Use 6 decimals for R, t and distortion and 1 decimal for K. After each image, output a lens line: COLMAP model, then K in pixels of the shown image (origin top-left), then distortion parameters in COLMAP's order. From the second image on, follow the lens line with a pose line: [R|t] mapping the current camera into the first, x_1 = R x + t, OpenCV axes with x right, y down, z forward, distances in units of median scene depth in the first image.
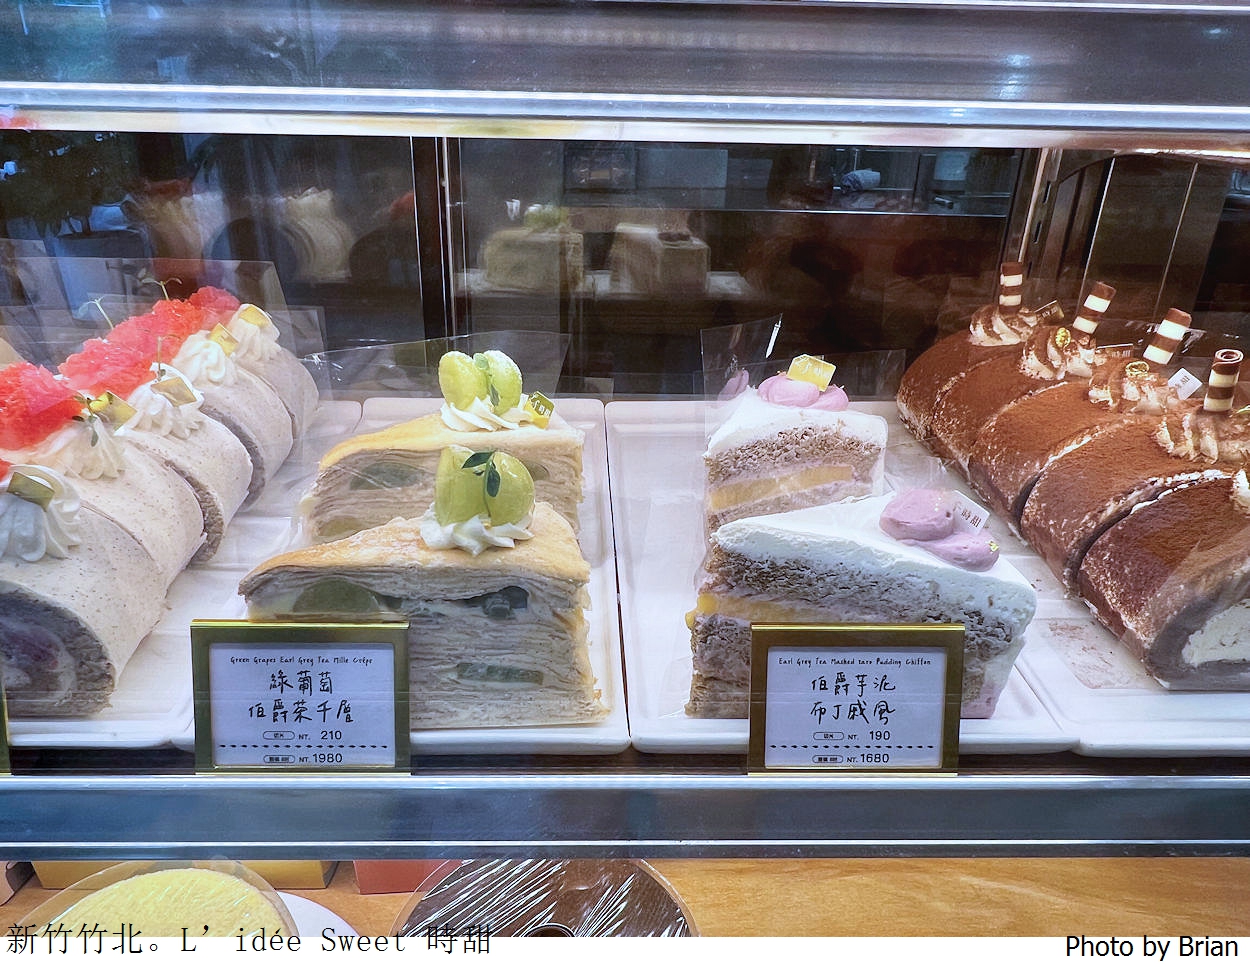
lens RADIAL K [[884.8, 0, 596.5], [0, 884.8, 514.6], [0, 0, 1]] dist [-0.001555, 0.000992]
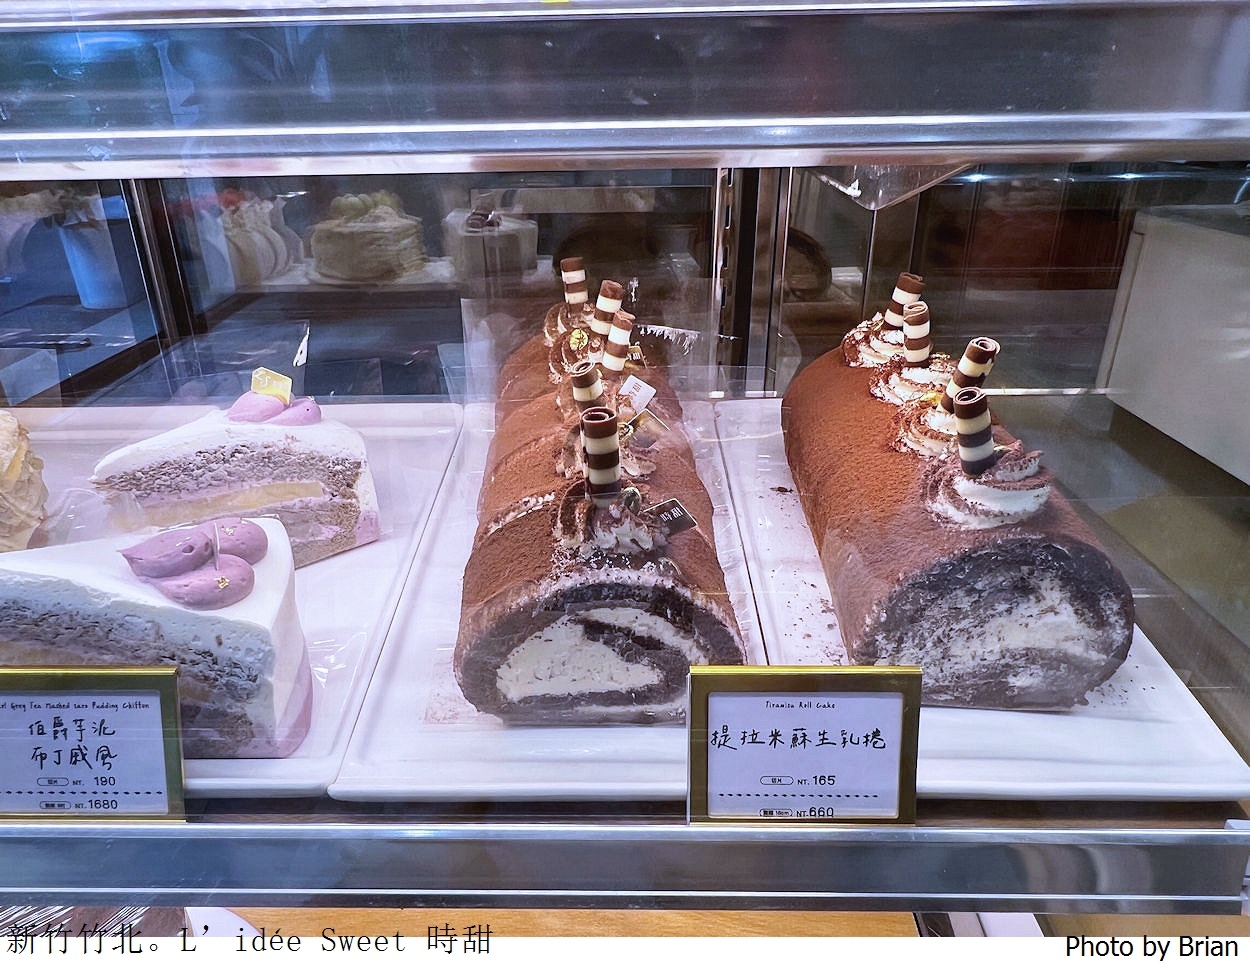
lens RADIAL K [[884.8, 0, 596.5], [0, 884.8, 514.6], [0, 0, 1]] dist [-0.001555, 0.000992]
pose [[0.998914, -0.014085, -0.044419, 0.897959], [0.015277, 0.999529, 0.026607, -0.057401], [0.044023, -0.027257, 0.998659, 0.070332]]
